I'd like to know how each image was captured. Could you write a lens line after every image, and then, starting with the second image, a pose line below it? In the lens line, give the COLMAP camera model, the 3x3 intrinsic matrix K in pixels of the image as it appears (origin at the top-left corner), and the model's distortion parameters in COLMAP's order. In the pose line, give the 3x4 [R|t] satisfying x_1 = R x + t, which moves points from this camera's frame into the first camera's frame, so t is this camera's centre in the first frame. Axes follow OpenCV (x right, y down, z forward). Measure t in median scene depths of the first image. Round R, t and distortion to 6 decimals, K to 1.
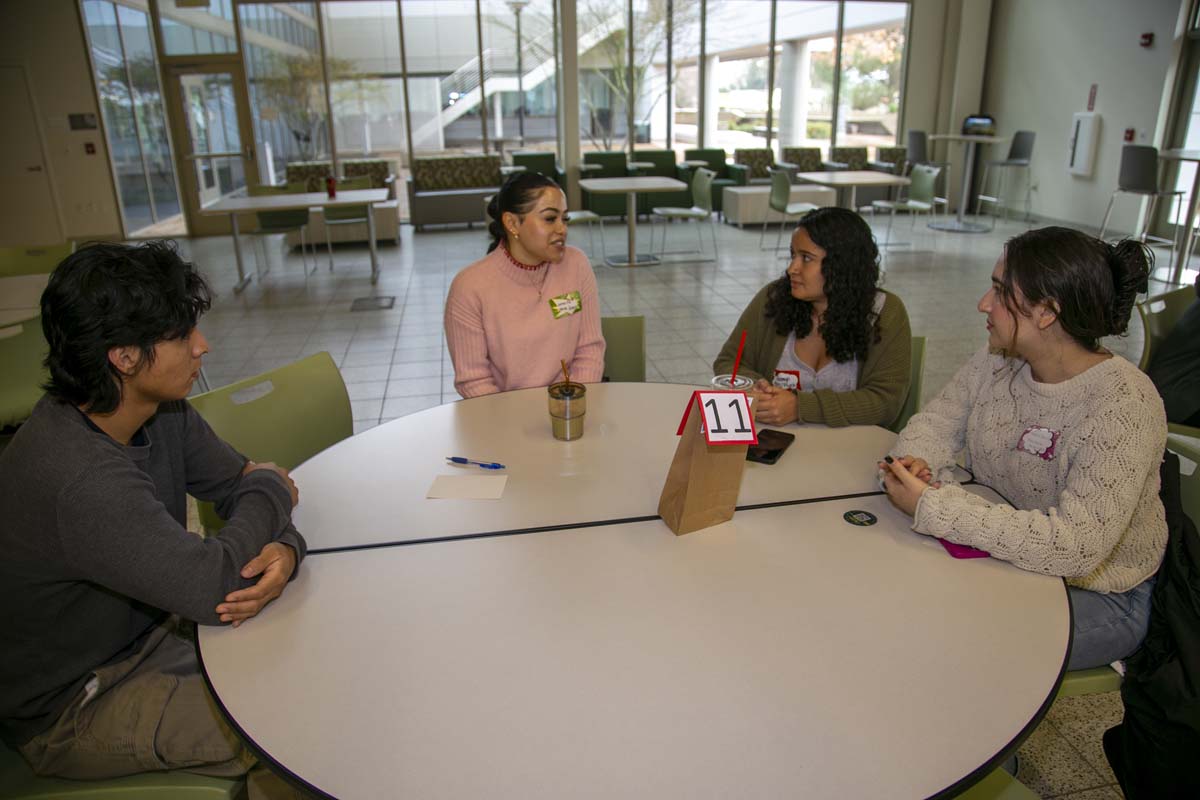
lens RADIAL K [[817.9, 0, 601.5], [0, 817.9, 397.0], [0, 0, 1]] dist [-0.142608, 0.077075]
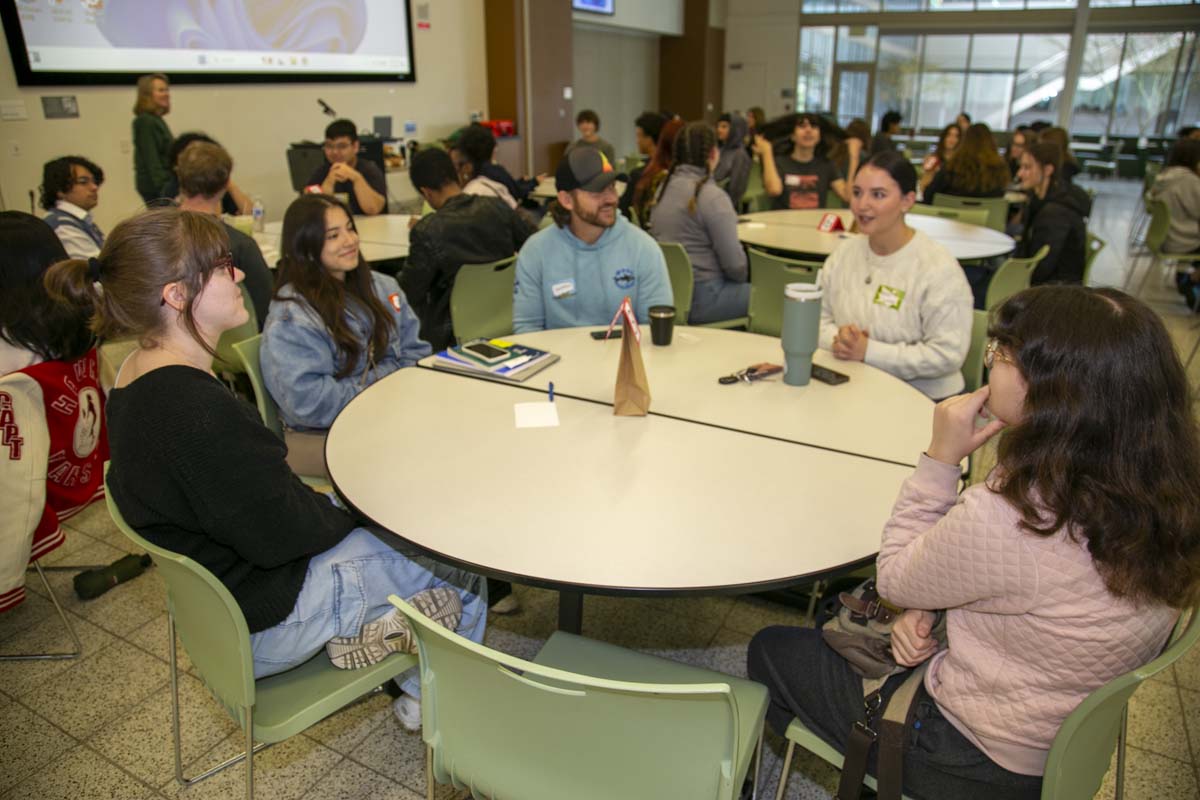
lens RADIAL K [[810.6, 0, 600.0], [0, 810.6, 400.0], [0, 0, 1]] dist [-0.128049, 0.063985]
pose [[0.783794, 0.236219, -0.574340, 0.250518], [-0.223095, 0.970198, 0.094574, 0.274196], [0.579564, 0.054006, 0.813135, -0.758595]]
